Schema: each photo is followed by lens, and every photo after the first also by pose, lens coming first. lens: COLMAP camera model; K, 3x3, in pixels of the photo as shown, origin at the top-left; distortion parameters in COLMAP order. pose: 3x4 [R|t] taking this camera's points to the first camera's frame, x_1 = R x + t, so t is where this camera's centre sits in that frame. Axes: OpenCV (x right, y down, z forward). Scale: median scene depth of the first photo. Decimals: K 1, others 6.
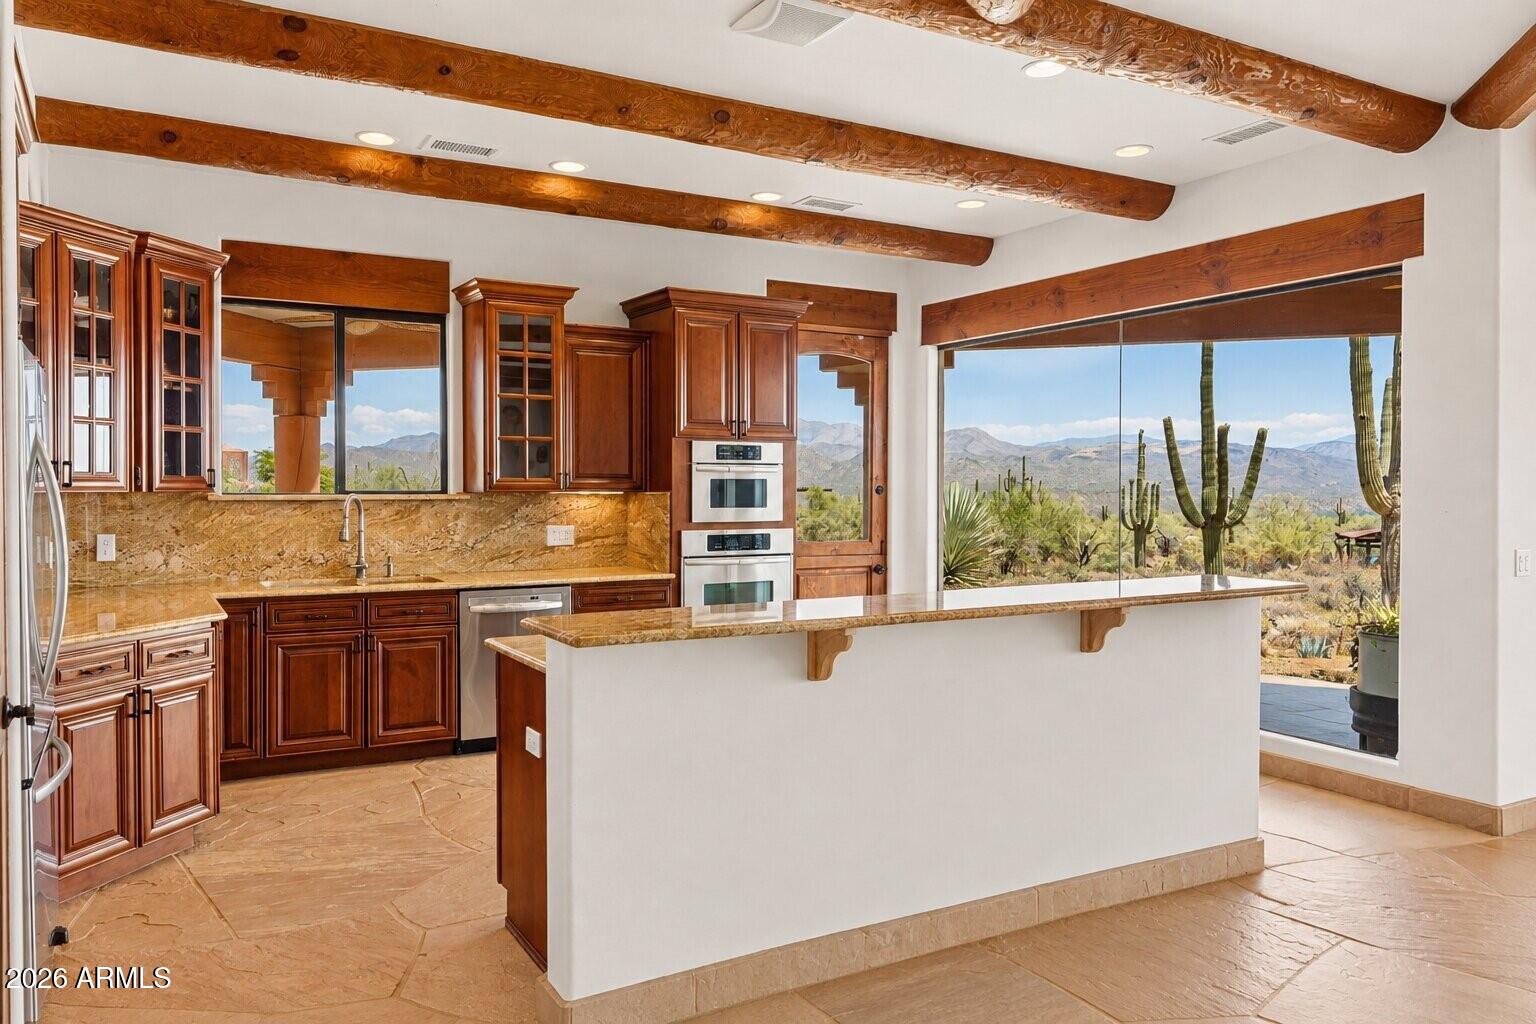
lens RADIAL K [[1088.7, 0, 769.5], [0, 1088.7, 506.3], [0, 0, 1]] dist [0.008219, 0.003760]
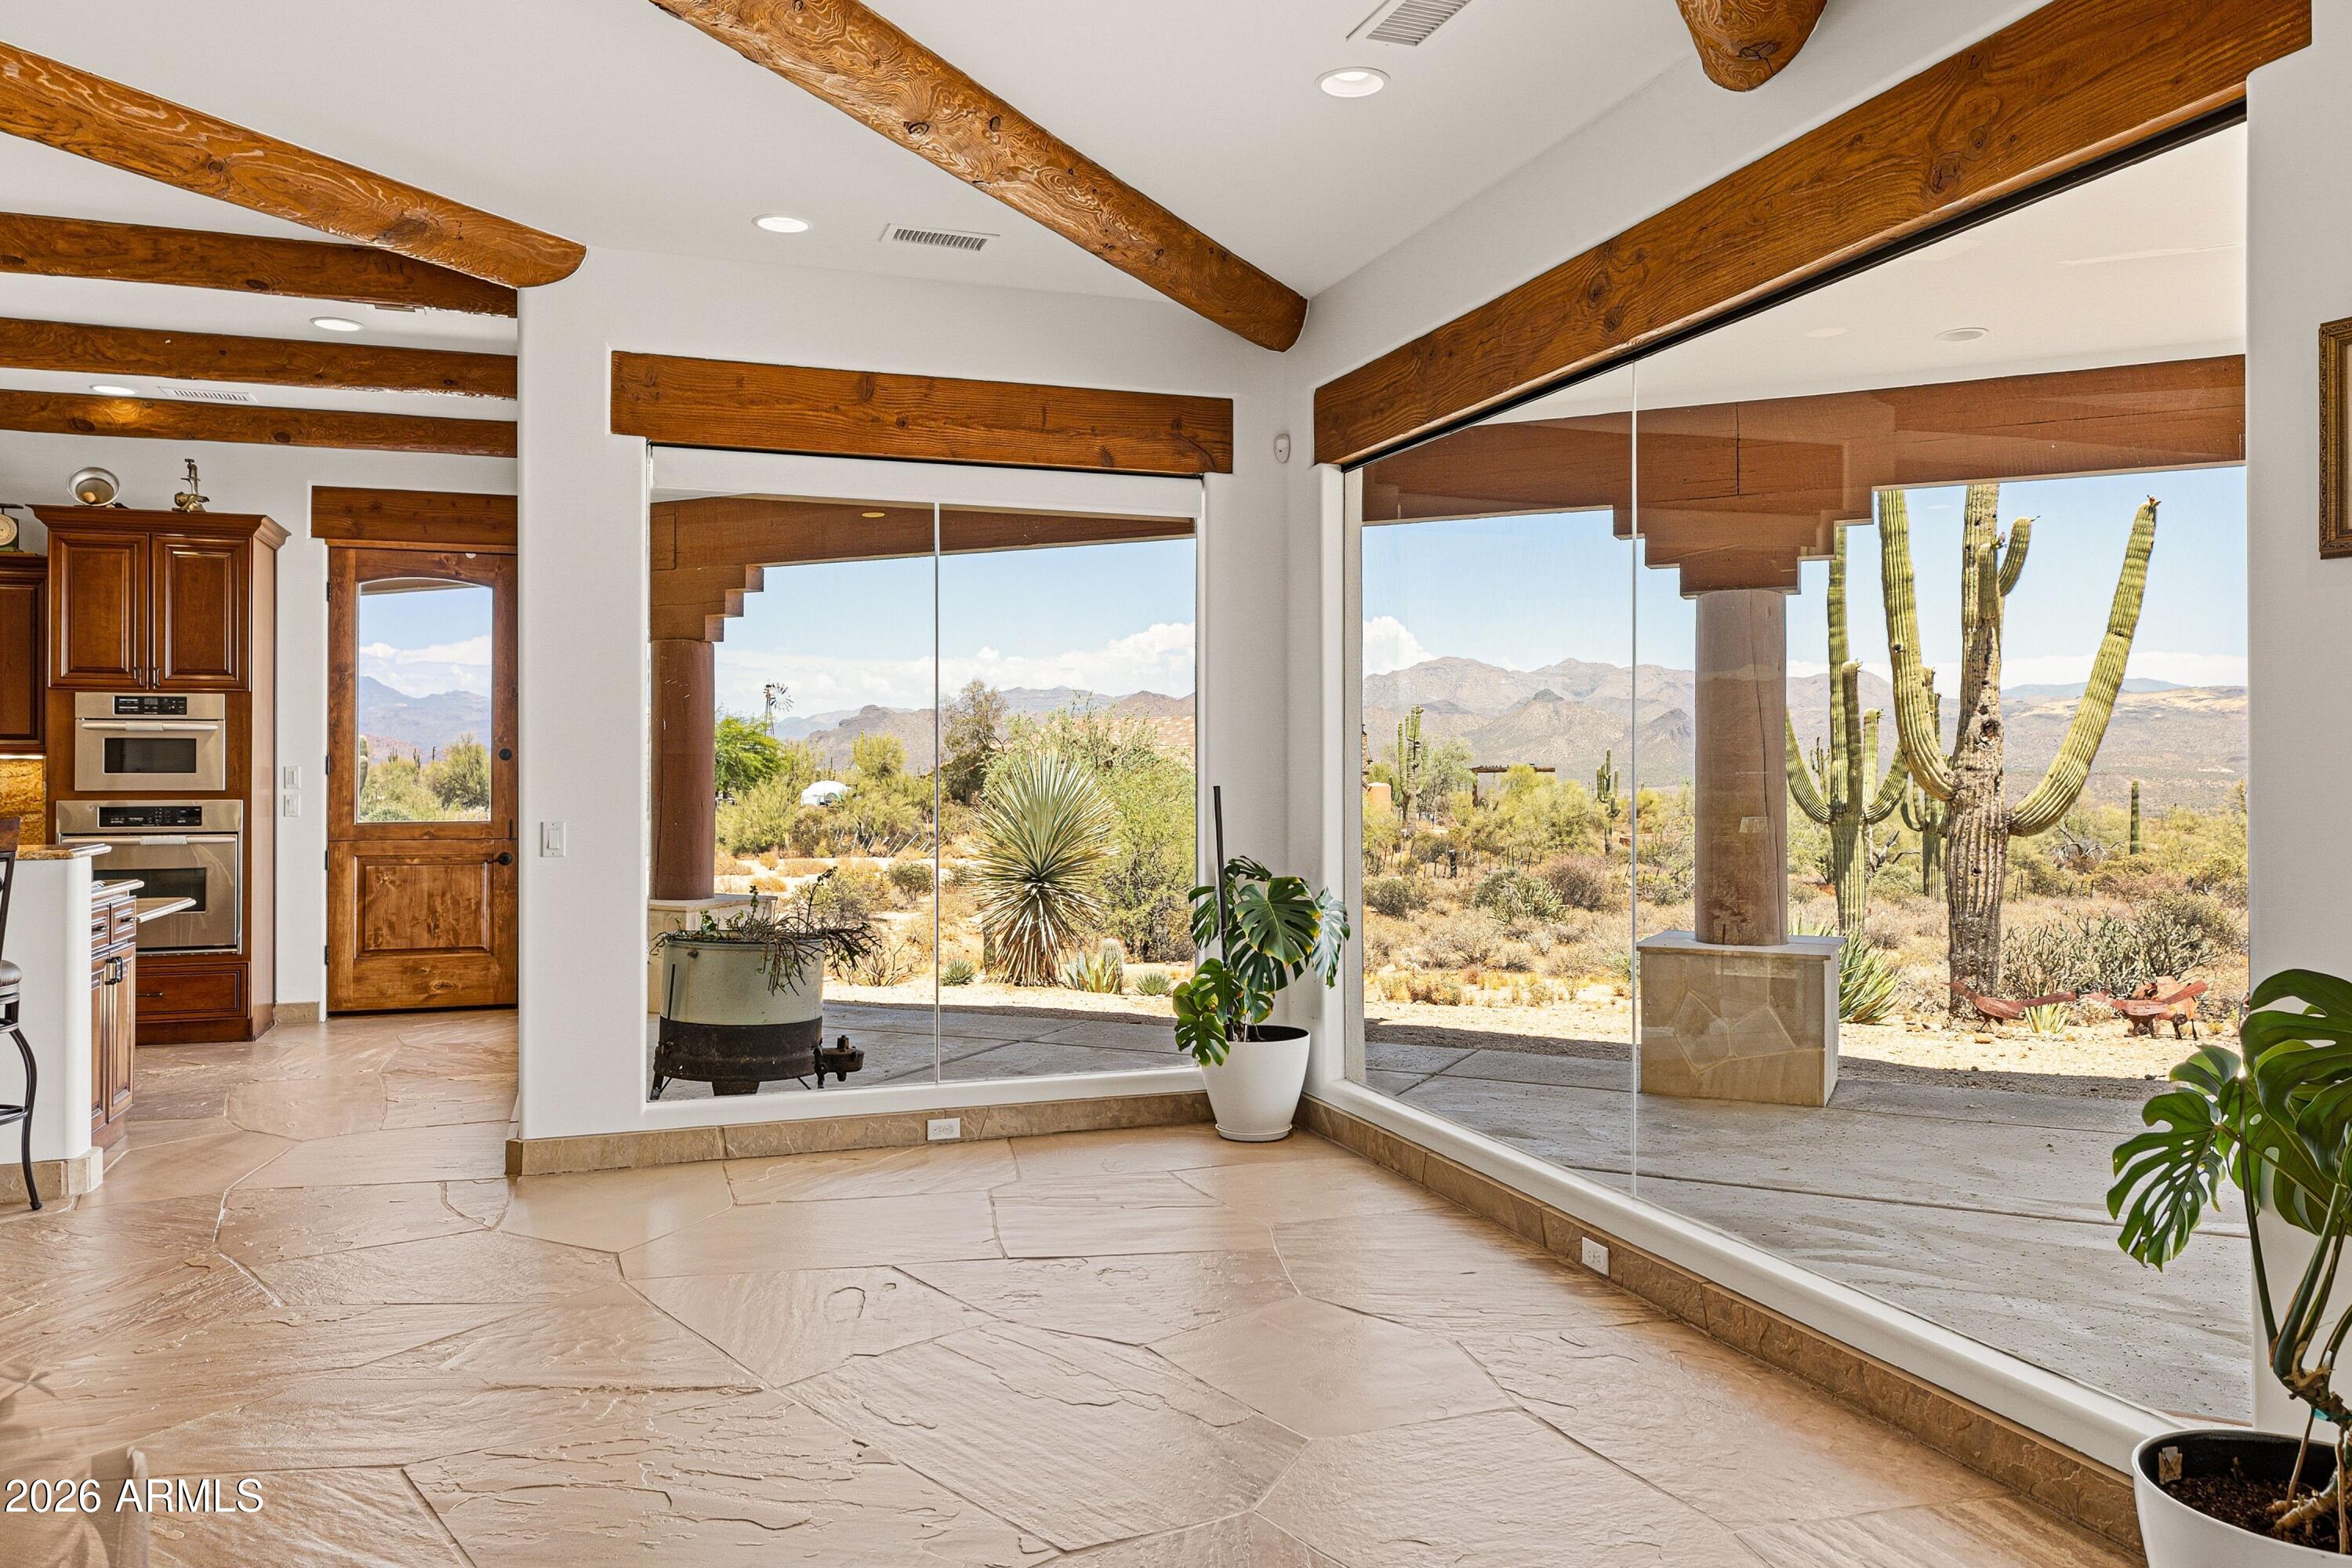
lens RADIAL K [[1667.0, 0, 1184.9], [0, 1667.0, 742.2], [0, 0, 1]] dist [0.008219, 0.003760]
pose [[0.983411, -0.005020, -0.181323, 0.943853], [-0.000969, 0.999457, -0.032928, 0.018154], [0.181390, 0.032558, 0.982872, -0.077679]]
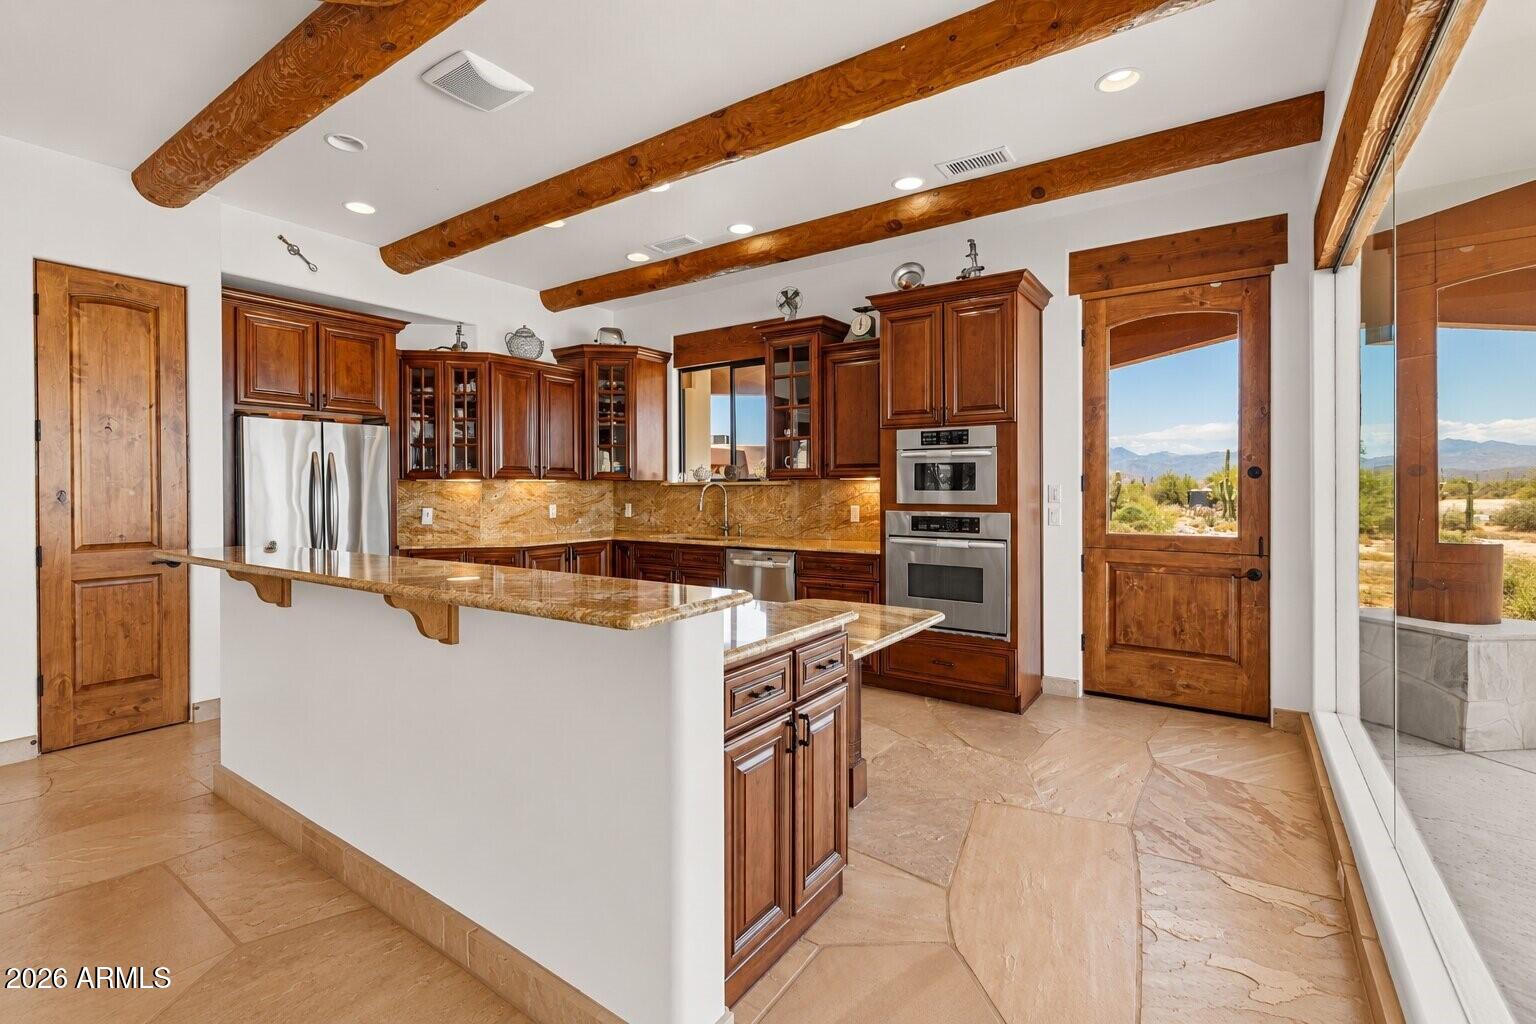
lens RADIAL K [[705.0, 0, 741.9], [0, 705.0, 495.8], [0, 0, 1]] dist [0.004564, 0.001265]
pose [[0.425875, 0.006355, -0.904760, 0.490844], [-0.011309, 0.999935, 0.001700, 0.007059], [0.904711, 0.009508, 0.425919, 0.540734]]
